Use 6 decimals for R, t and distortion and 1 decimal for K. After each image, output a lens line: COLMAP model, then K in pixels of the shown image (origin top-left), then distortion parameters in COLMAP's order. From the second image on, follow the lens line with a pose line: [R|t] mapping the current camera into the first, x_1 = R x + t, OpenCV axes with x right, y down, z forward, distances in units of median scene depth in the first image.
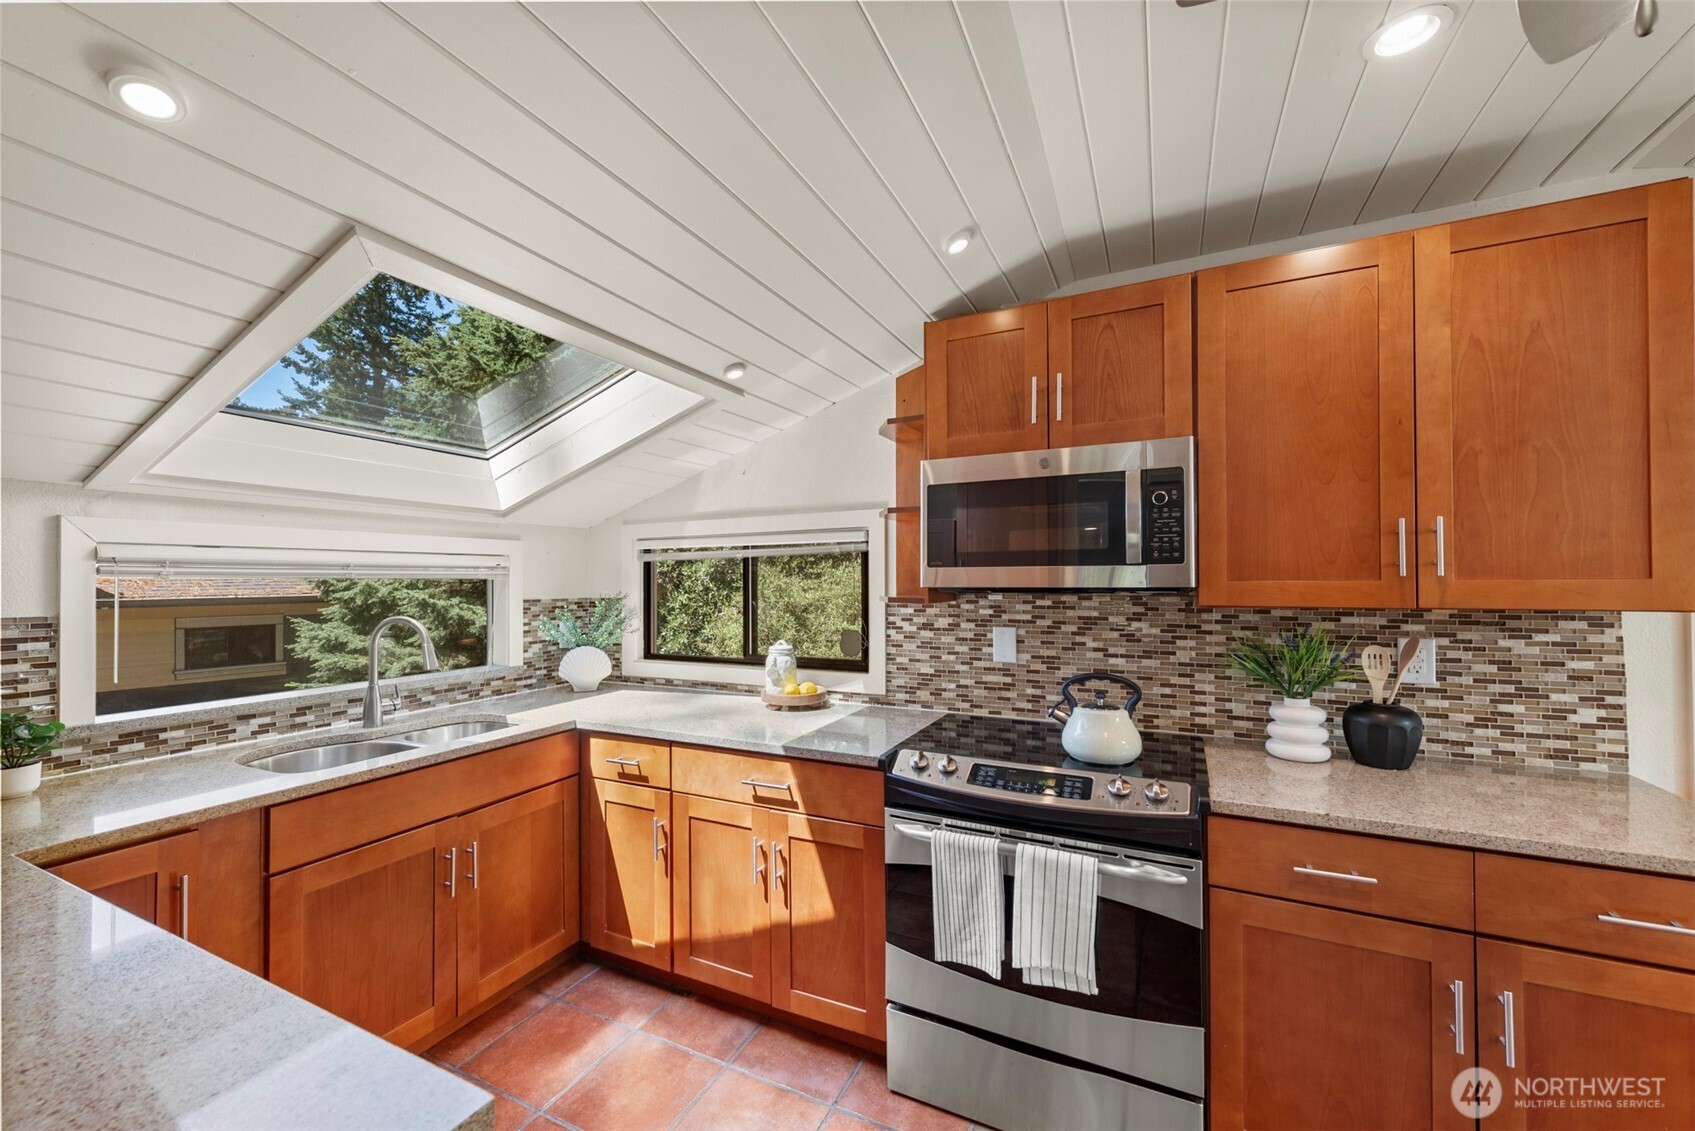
lens RADIAL K [[673.2, 0, 847.5], [0, 673.2, 565.5], [0, 0, 1]] dist [-0.001458, -0.000173]
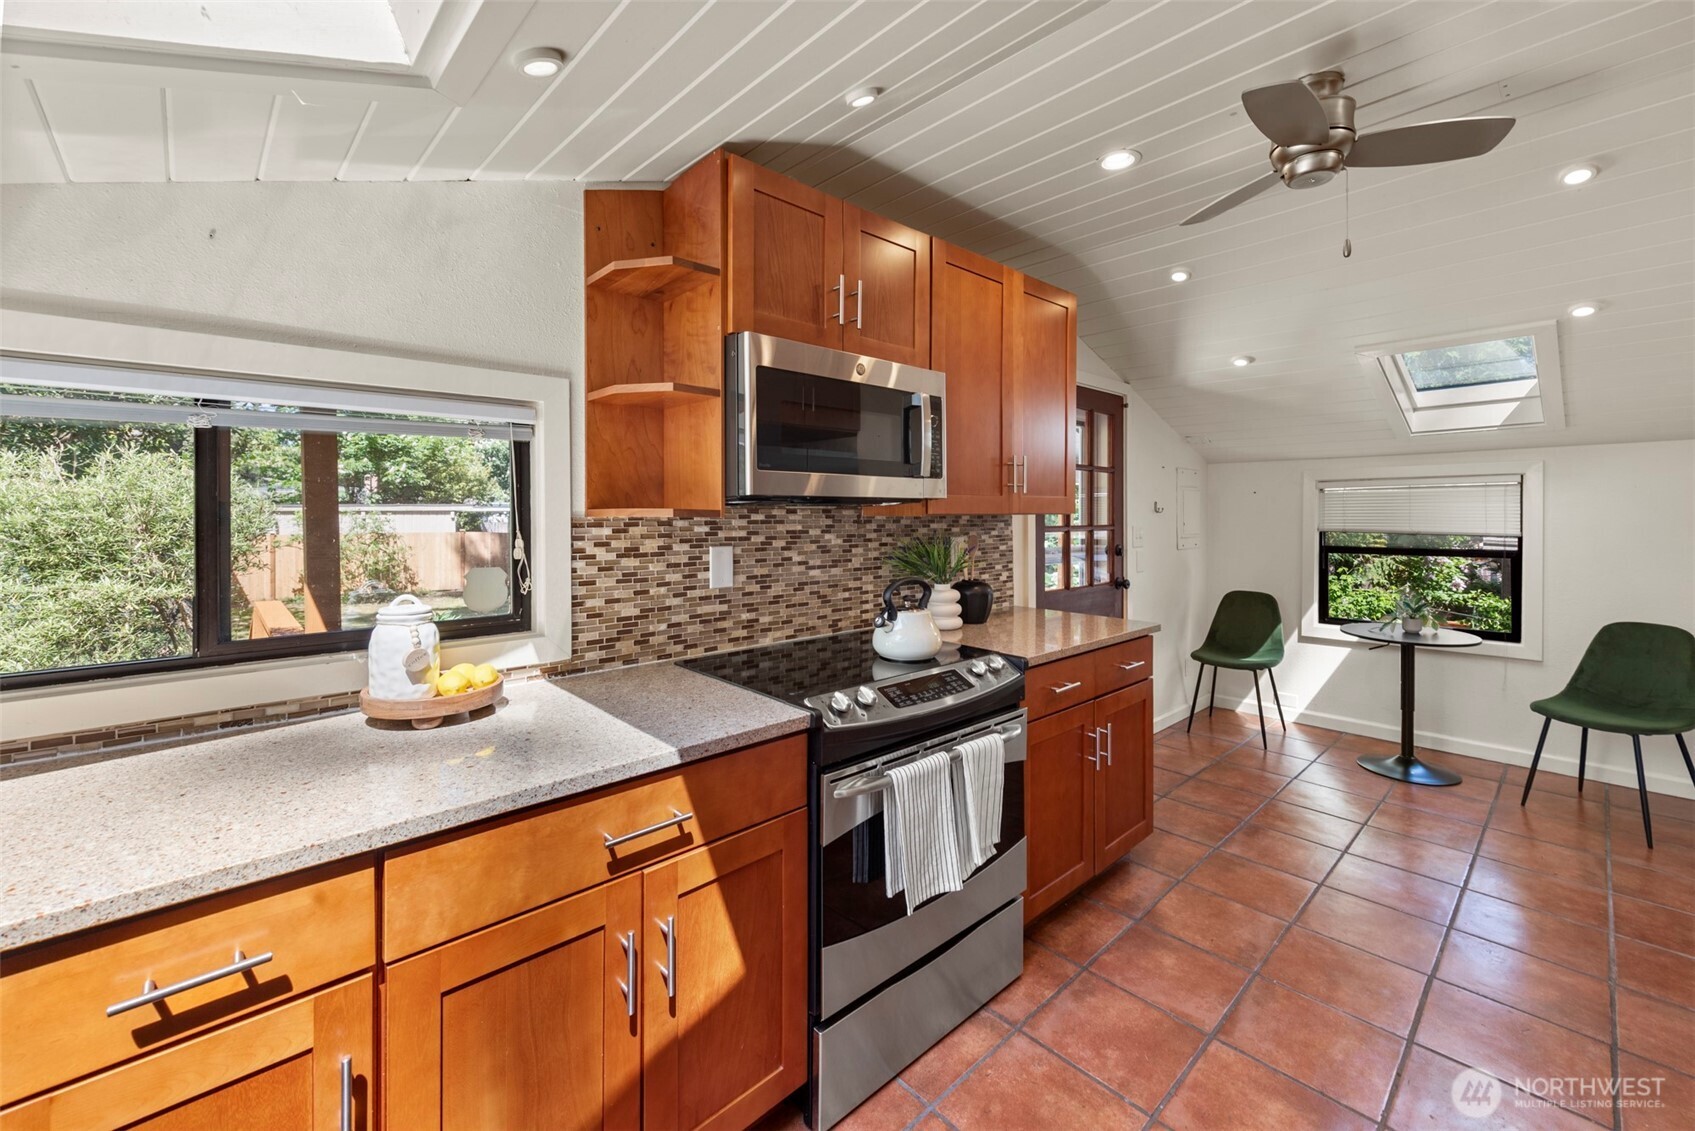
lens RADIAL K [[686.9, 0, 846.2], [0, 686.9, 508.9], [0, 0, 1]] dist [0.001364, -0.000166]
pose [[0.356230, 0.006899, 0.934373, -0.536668], [-0.019769, 0.999805, 0.000155, 0.041662], [-0.934189, -0.018527, 0.356297, 0.556344]]
